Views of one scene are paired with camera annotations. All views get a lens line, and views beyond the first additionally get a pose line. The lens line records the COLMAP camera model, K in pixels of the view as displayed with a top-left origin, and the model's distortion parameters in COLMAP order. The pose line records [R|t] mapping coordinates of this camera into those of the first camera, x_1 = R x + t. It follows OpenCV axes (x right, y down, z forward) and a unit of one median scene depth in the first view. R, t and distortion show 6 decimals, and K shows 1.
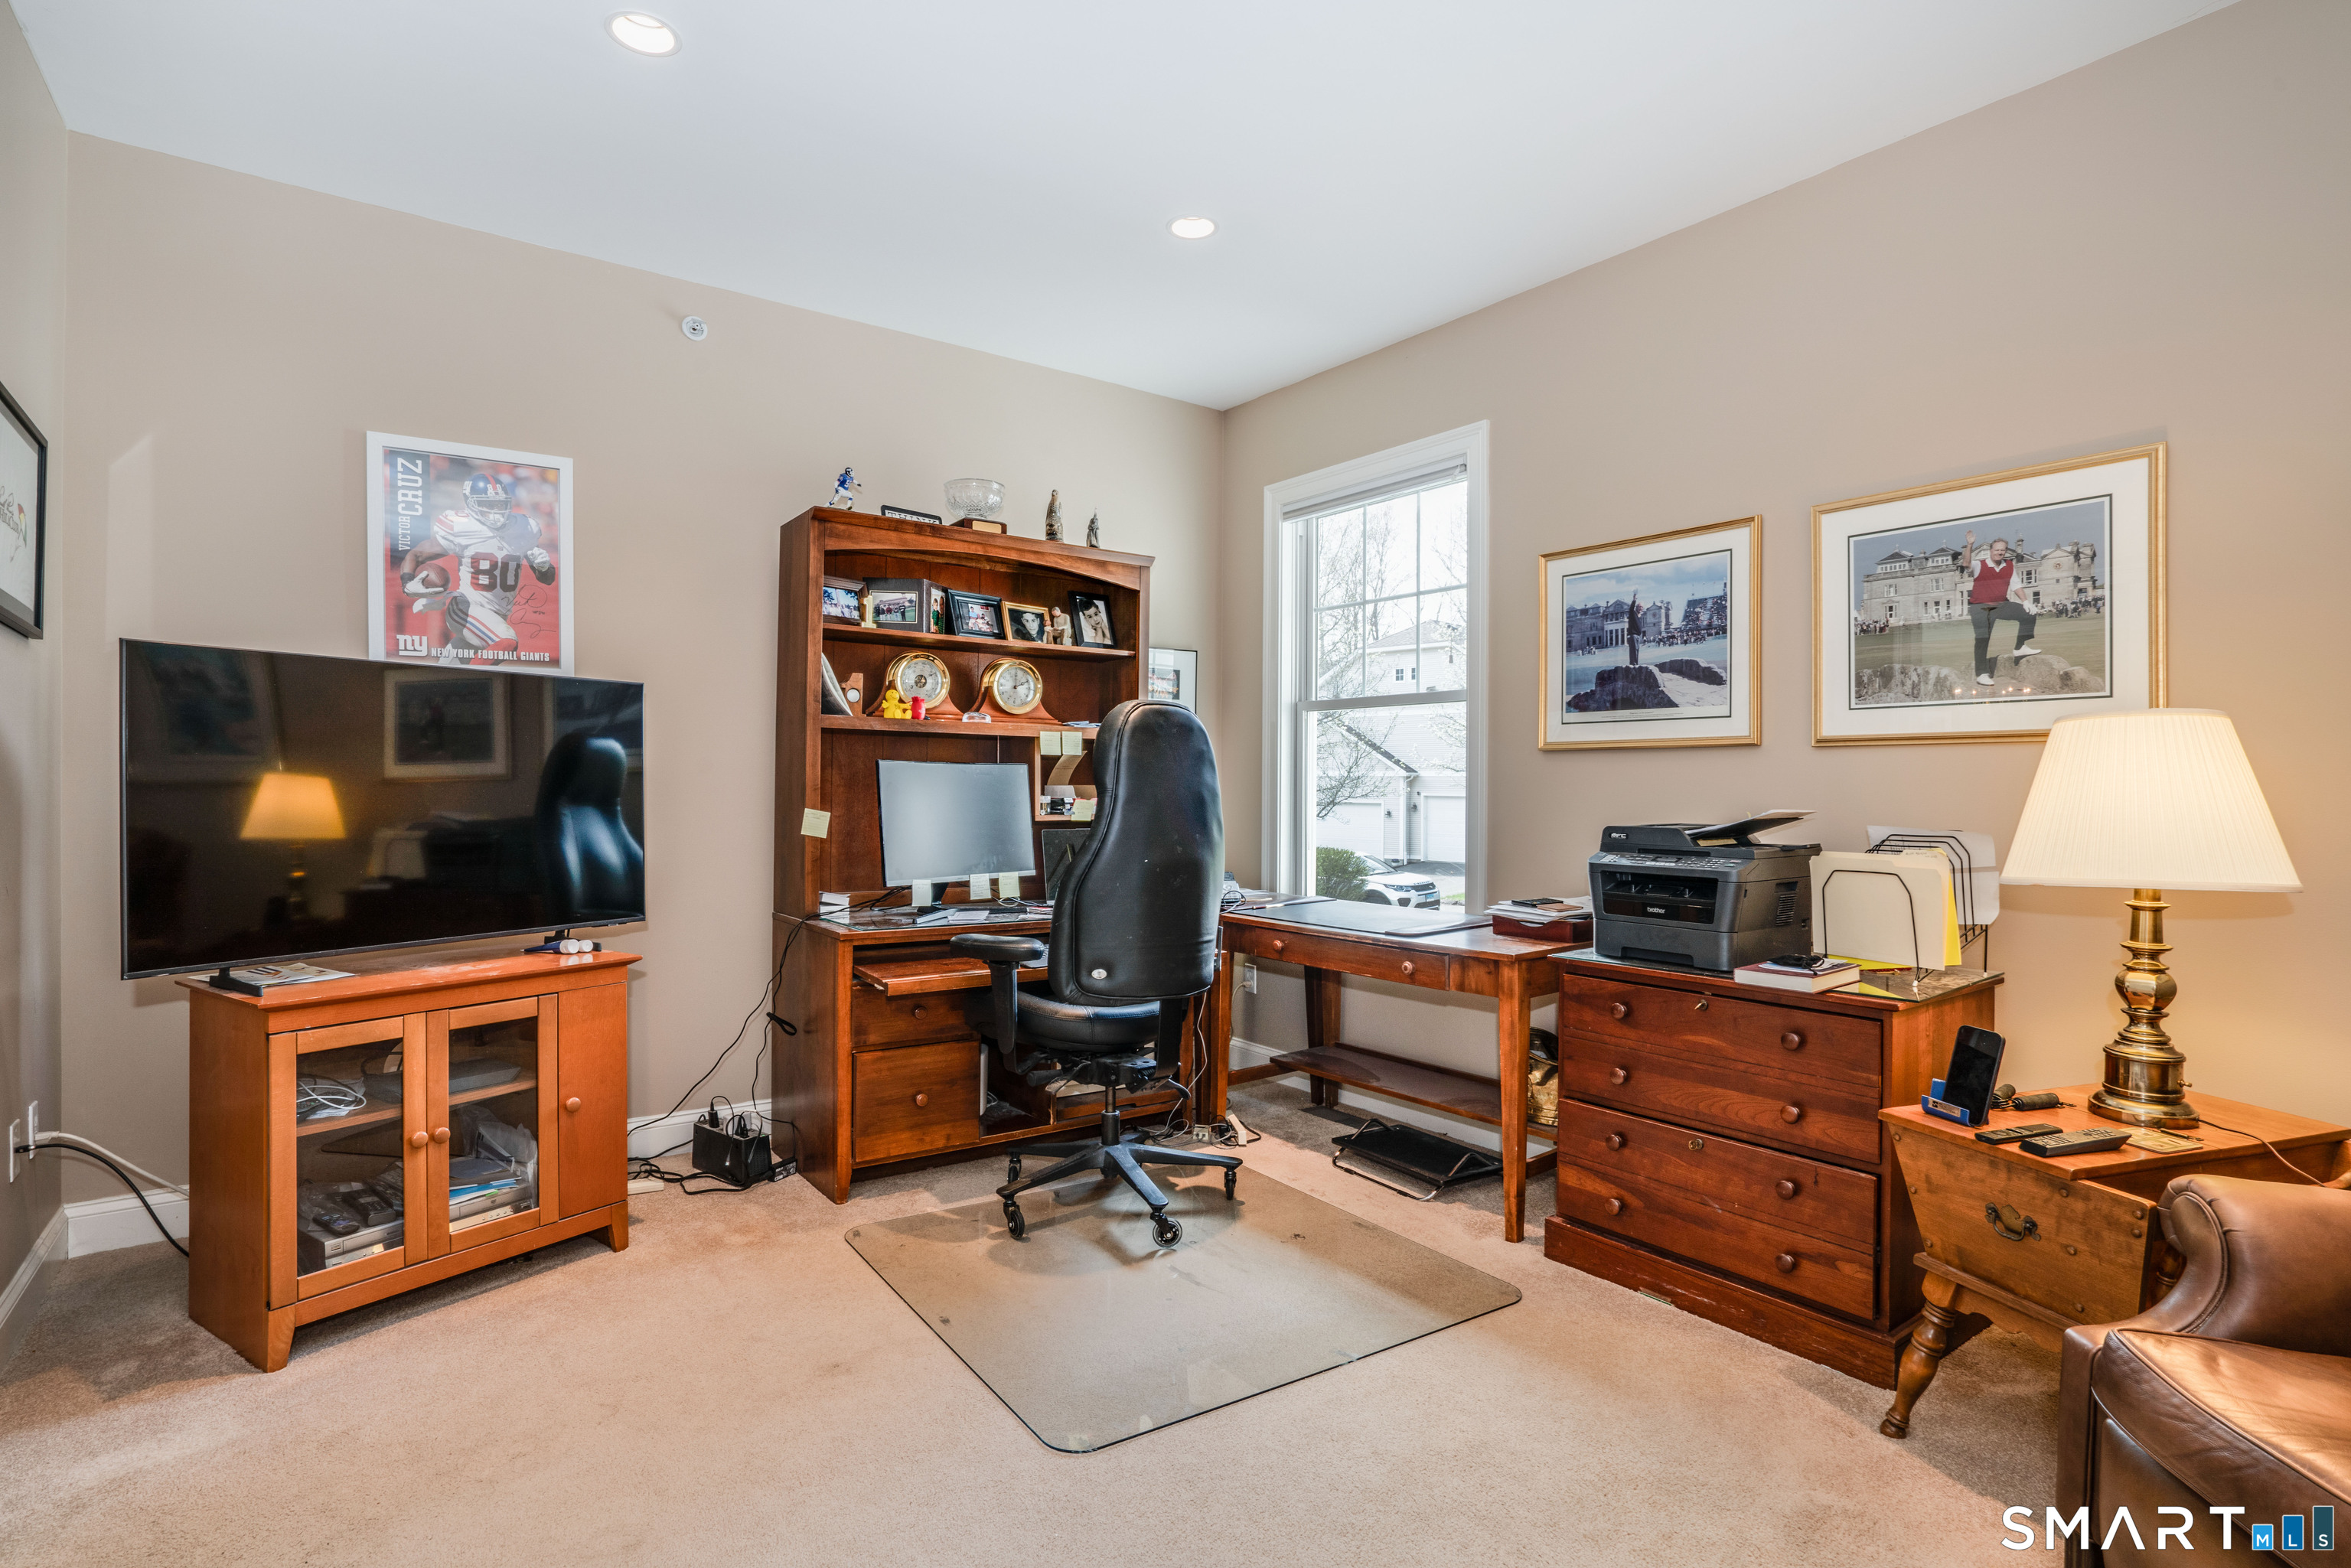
lens RADIAL K [[1199.0, 0, 1177.9], [0, 1199.0, 781.1], [0, 0, 1]] dist [-0.026706, 0.002918]
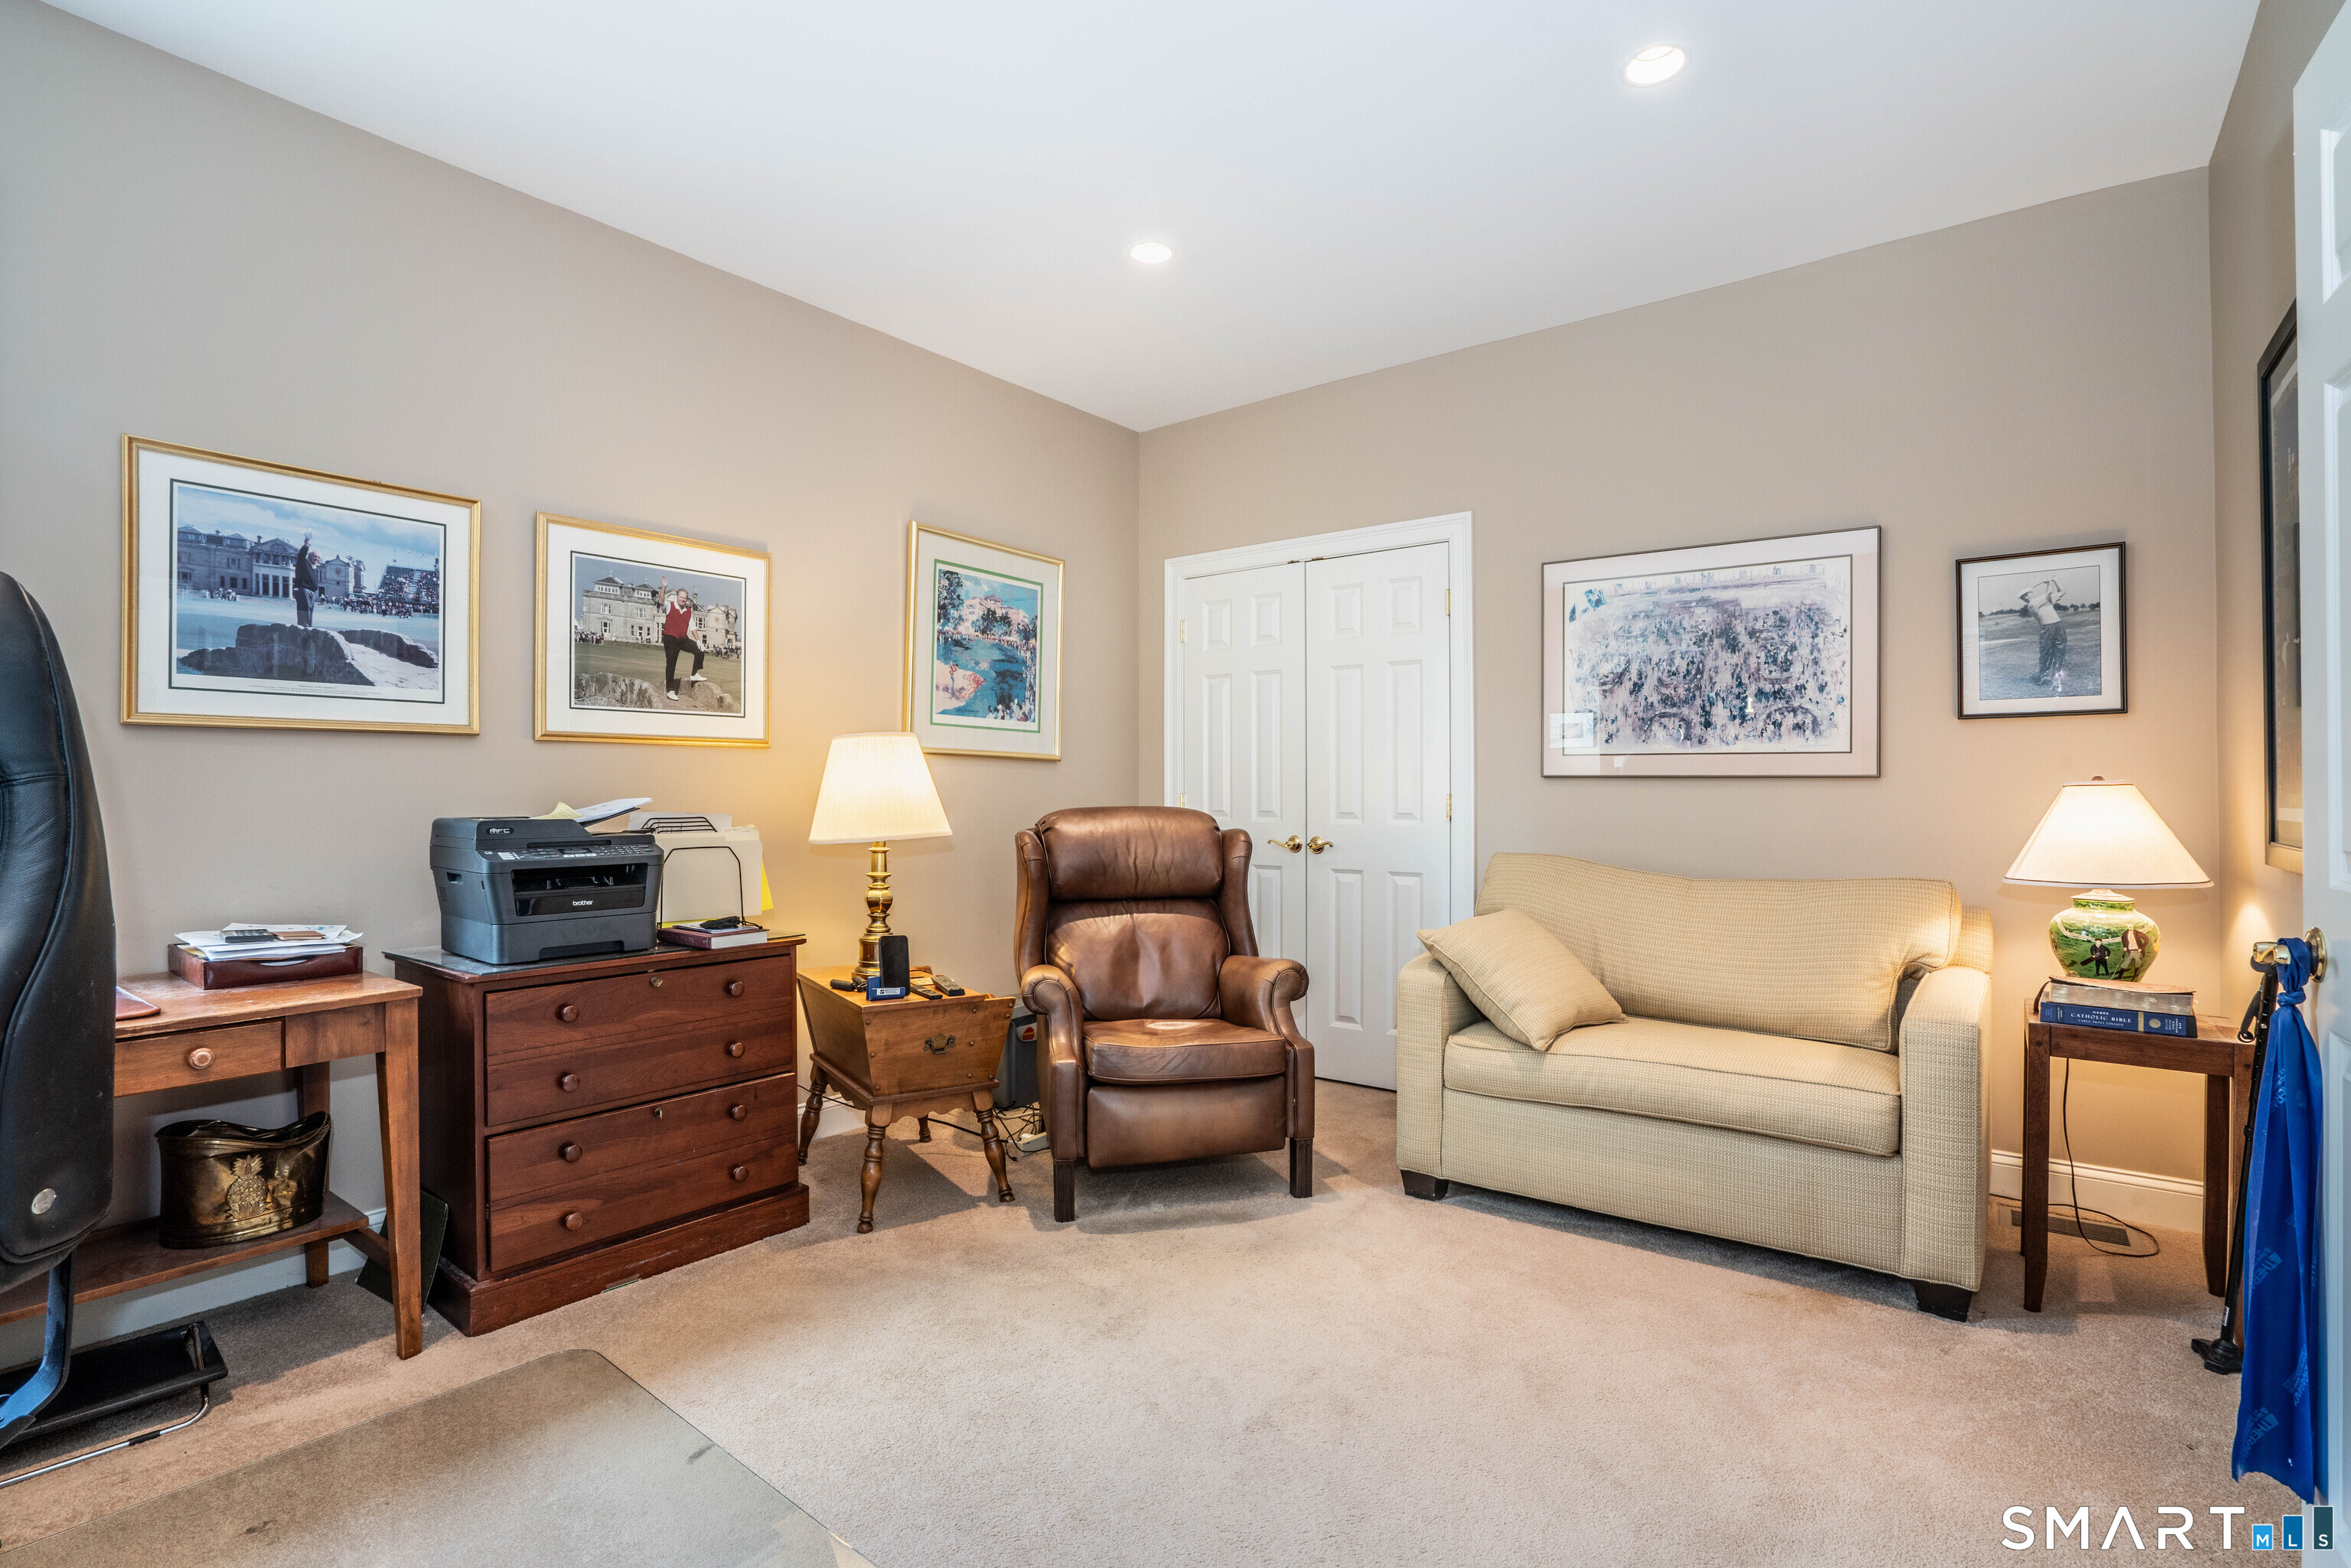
lens RADIAL K [[1099.6, 0, 1176.5], [0, 1099.6, 791.4], [0, 0, 1]] dist [-0.003048, 0.000422]
pose [[-0.277863, -0.007506, 0.960591, -0.582885], [-0.003706, 0.999970, 0.006742, 0.007998], [-0.960613, -0.001686, -0.277883, 0.759726]]
